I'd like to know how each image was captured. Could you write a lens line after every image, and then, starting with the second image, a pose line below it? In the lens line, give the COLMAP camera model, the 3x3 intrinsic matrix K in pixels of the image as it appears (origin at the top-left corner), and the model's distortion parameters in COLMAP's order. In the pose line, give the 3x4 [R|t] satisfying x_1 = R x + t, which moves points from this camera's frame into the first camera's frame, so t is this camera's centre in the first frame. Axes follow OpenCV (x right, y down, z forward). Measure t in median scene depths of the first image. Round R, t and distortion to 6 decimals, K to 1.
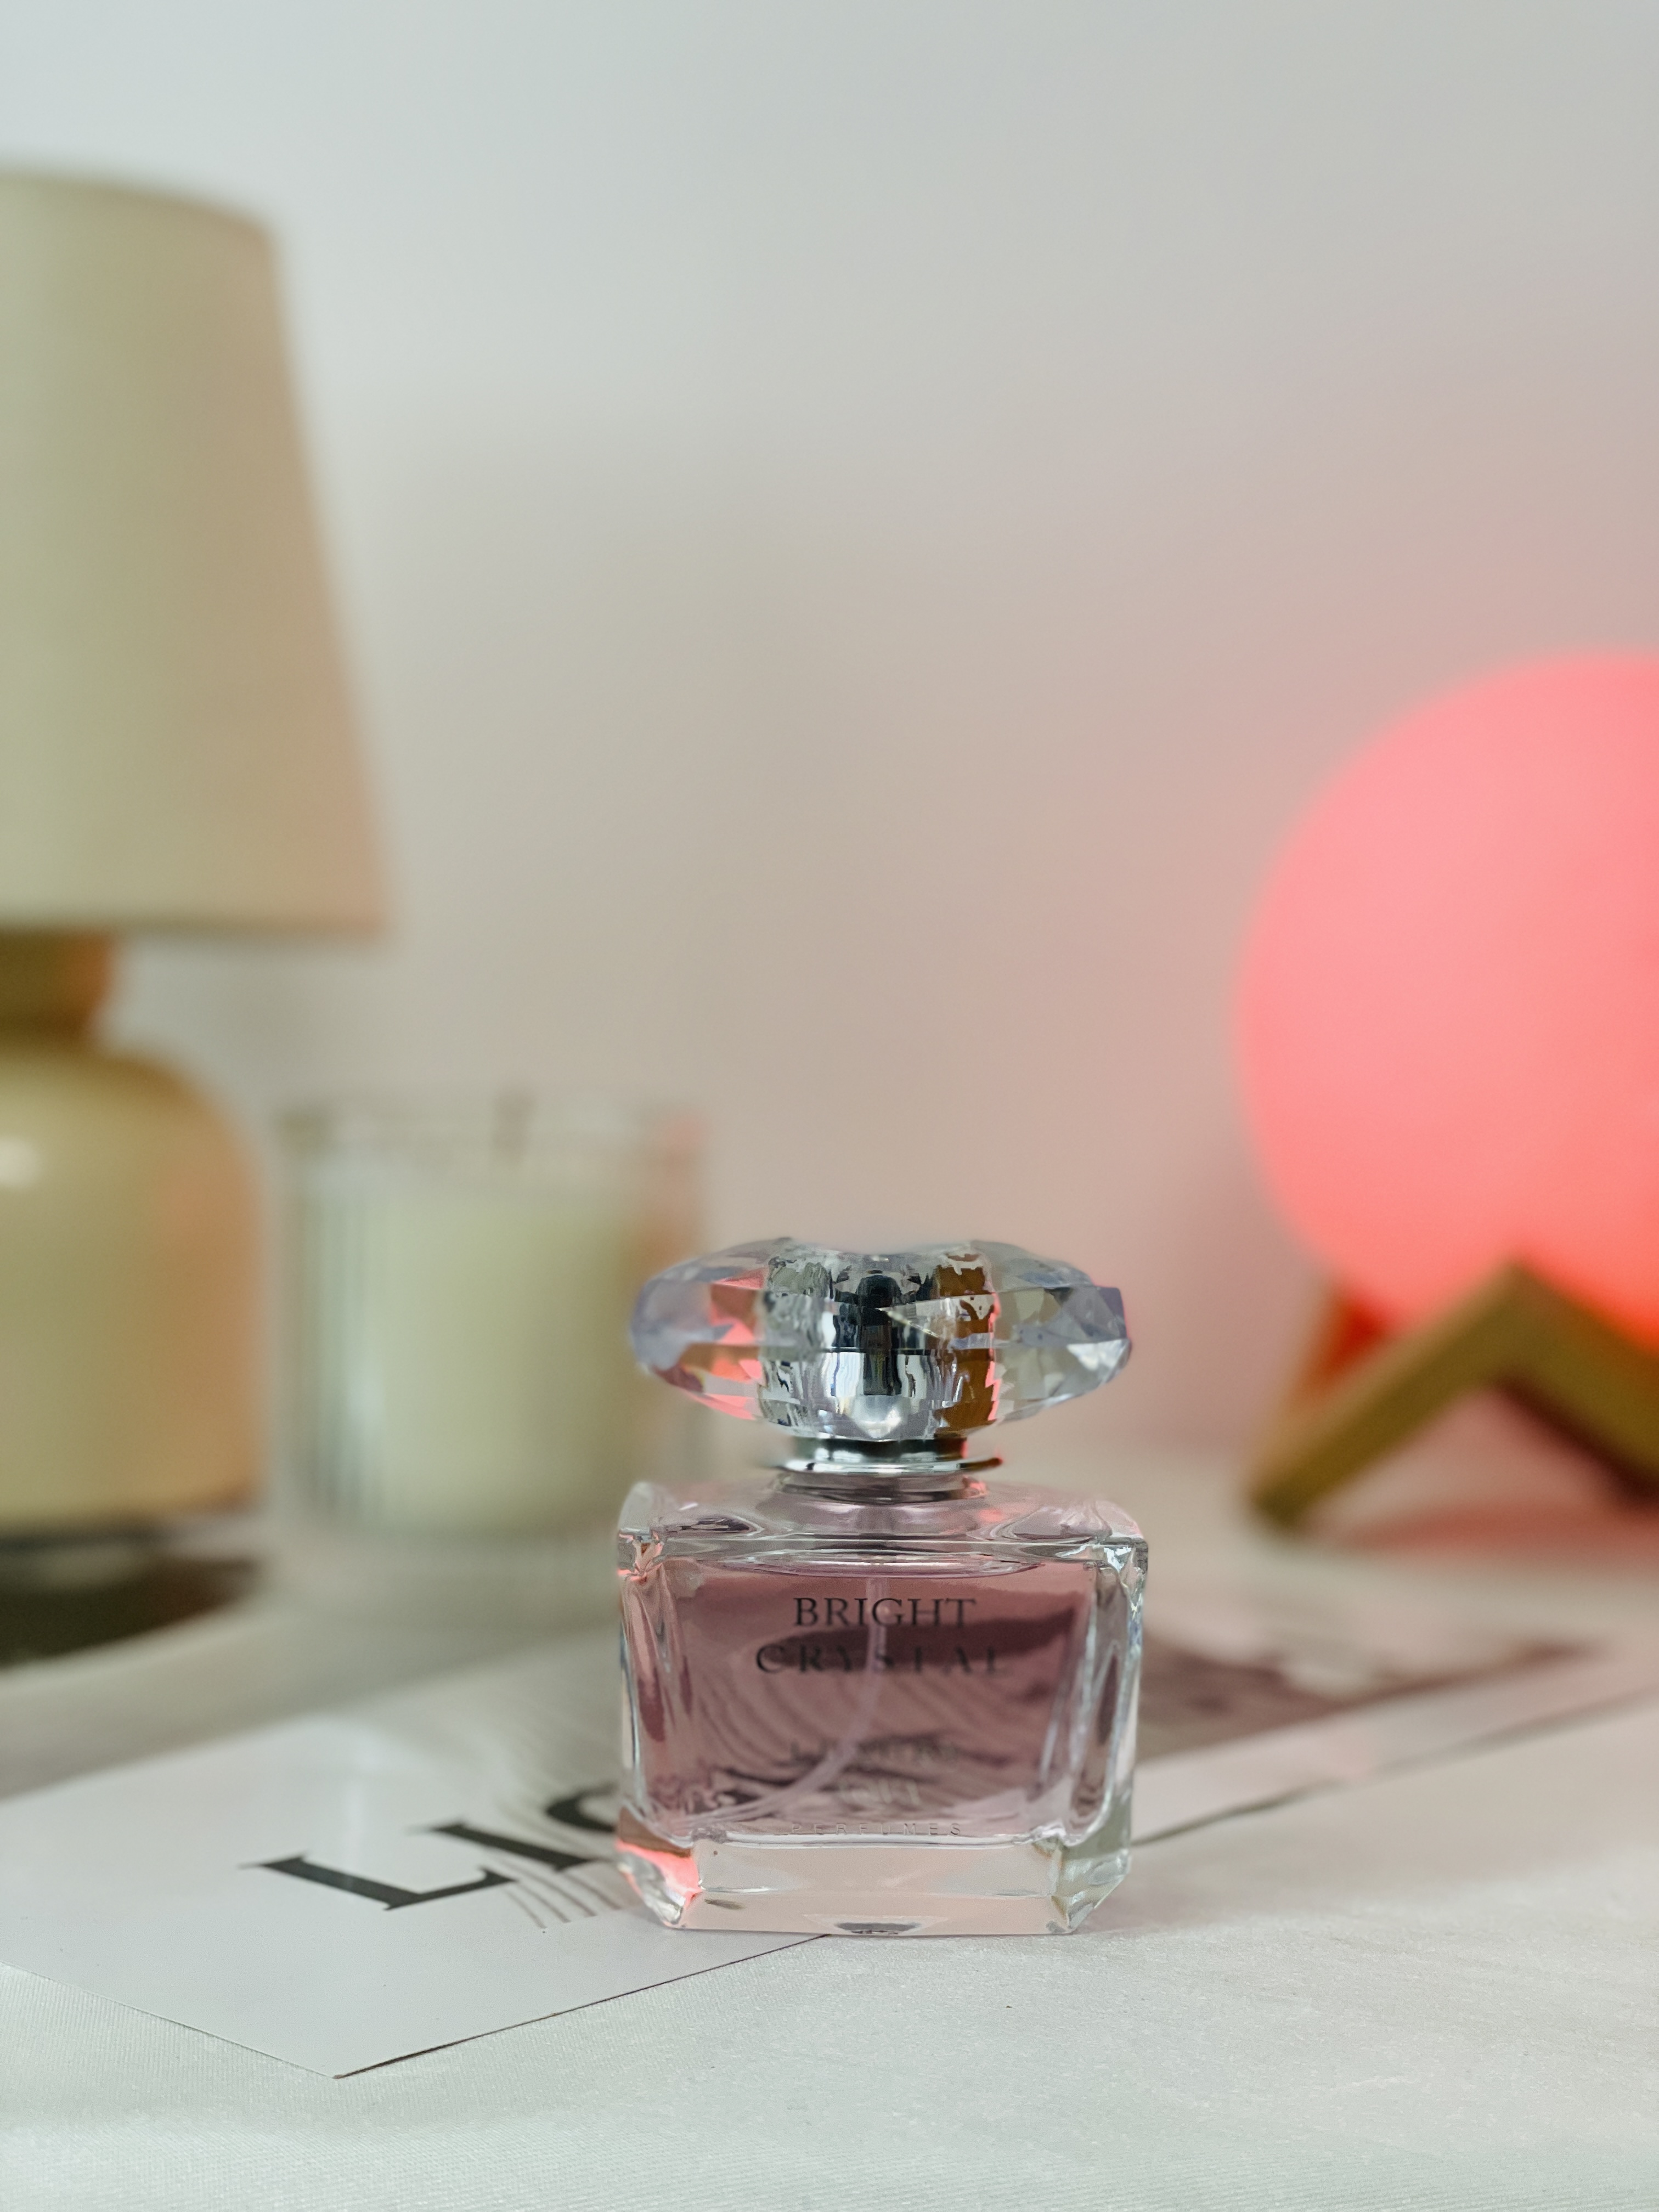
lens RADIAL K [[3371.3, 0, 842.7], [0, 3371.3, 1097.3], [0, 0, 1]] dist [0.035331, 0.000000]
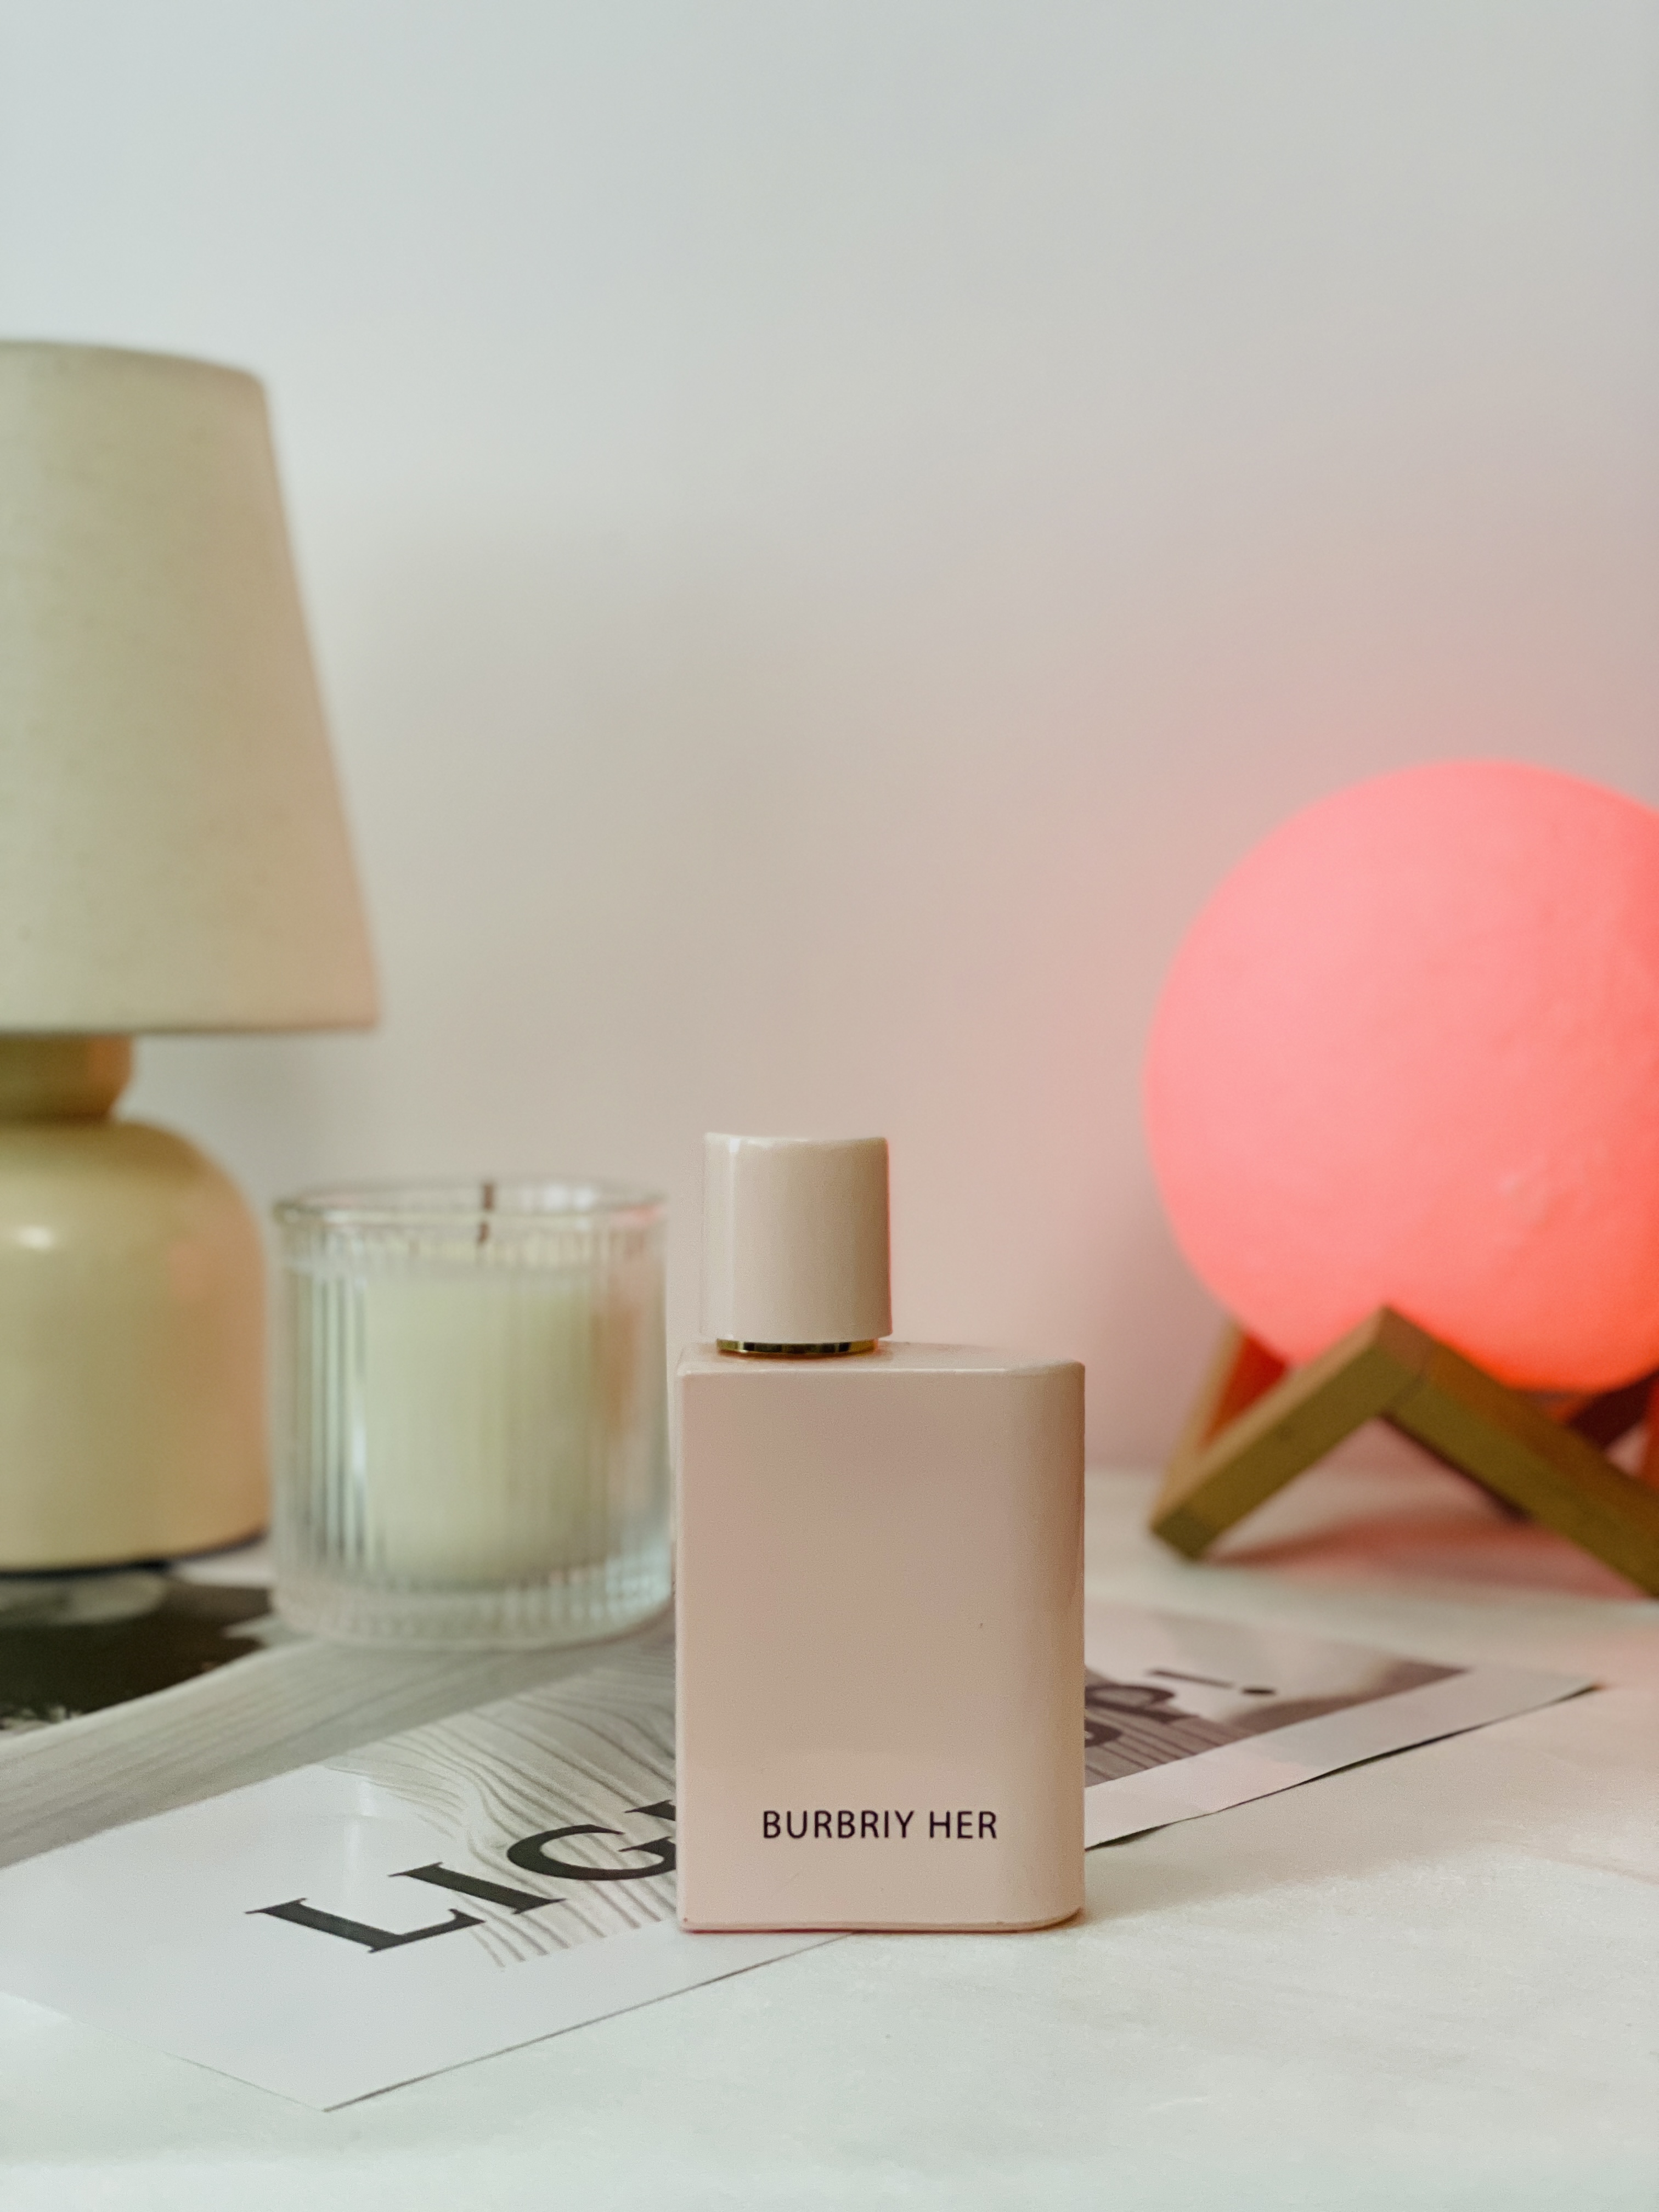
lens RADIAL K [[3371.3, 0, 840.0], [0, 3371.3, 1057.9], [0, 0, 1]] dist [0.035331, 0.000000]
pose [[0.999873, -0.014574, -0.006420, 0.031685], [0.014679, 0.999752, 0.016747, -0.069028], [0.006174, -0.016839, 0.999839, -0.135481]]
